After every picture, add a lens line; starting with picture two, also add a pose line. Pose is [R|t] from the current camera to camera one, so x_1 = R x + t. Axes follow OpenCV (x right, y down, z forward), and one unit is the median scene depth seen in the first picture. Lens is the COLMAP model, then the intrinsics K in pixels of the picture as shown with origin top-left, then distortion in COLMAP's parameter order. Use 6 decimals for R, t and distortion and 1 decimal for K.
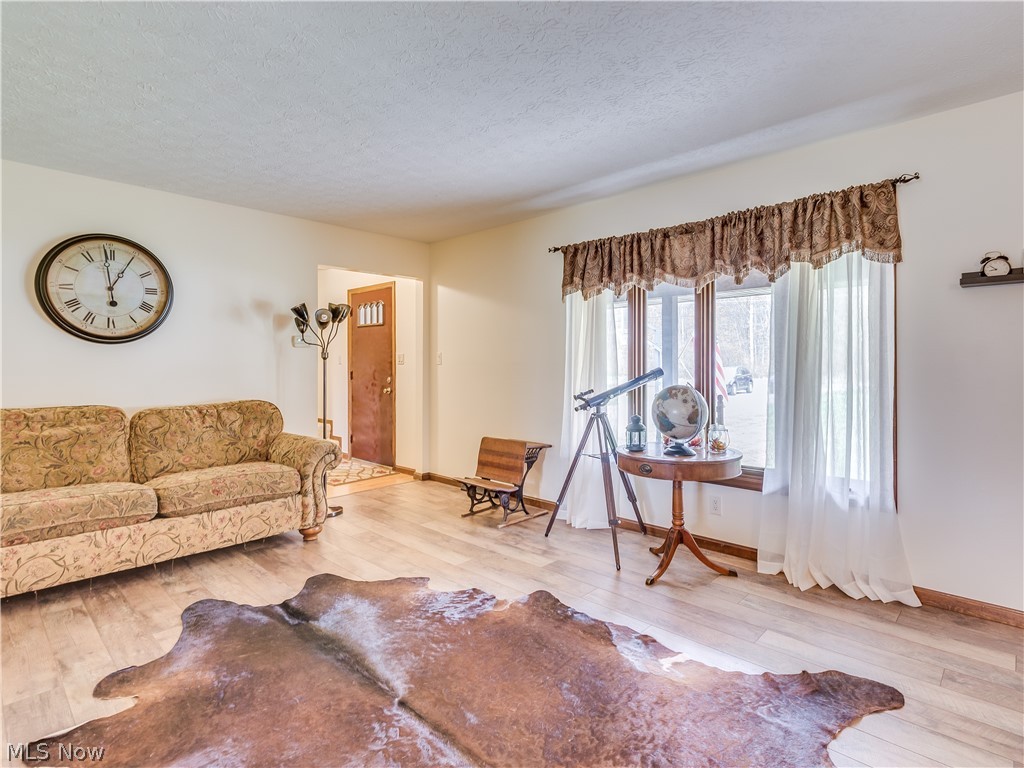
lens RADIAL K [[519.8, 0, 520.0], [0, 519.8, 374.1], [0, 0, 1]] dist [0.003366, -0.001490]
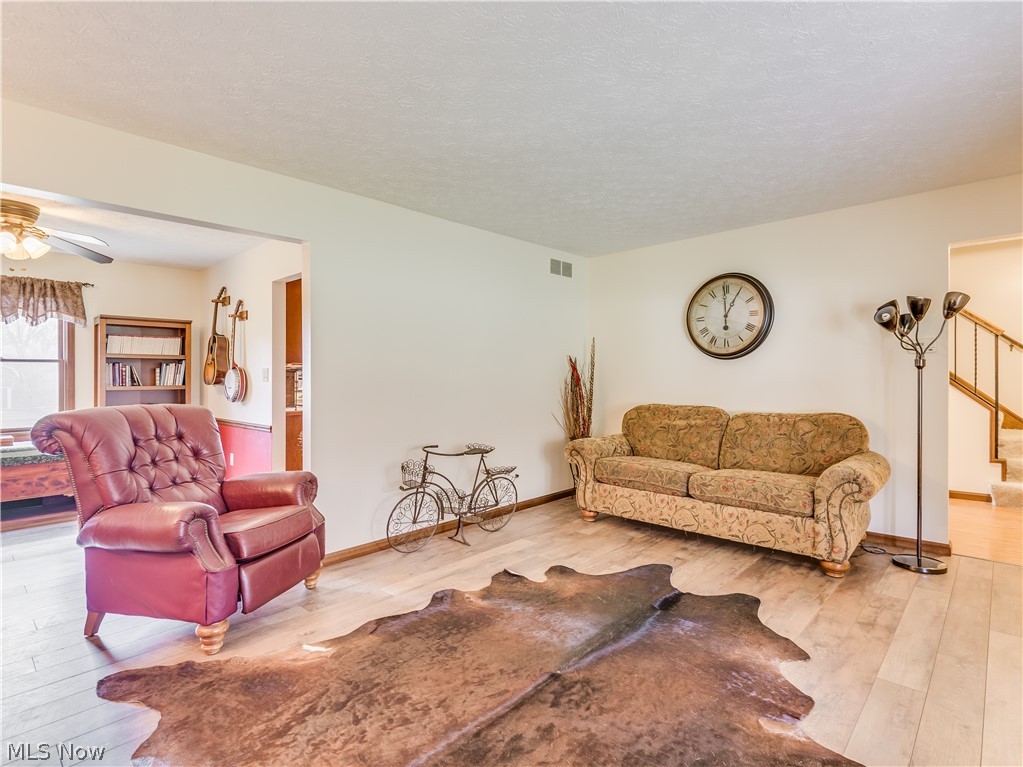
lens RADIAL K [[519.3, 0, 519.8], [0, 519.3, 383.1], [0, 0, 1]] dist [0.003366, -0.001490]
pose [[0.014742, 0.013143, -0.999805, 0.493630], [-0.013934, 0.999819, 0.012937, -0.010042], [0.999794, 0.013740, 0.014922, 0.493318]]
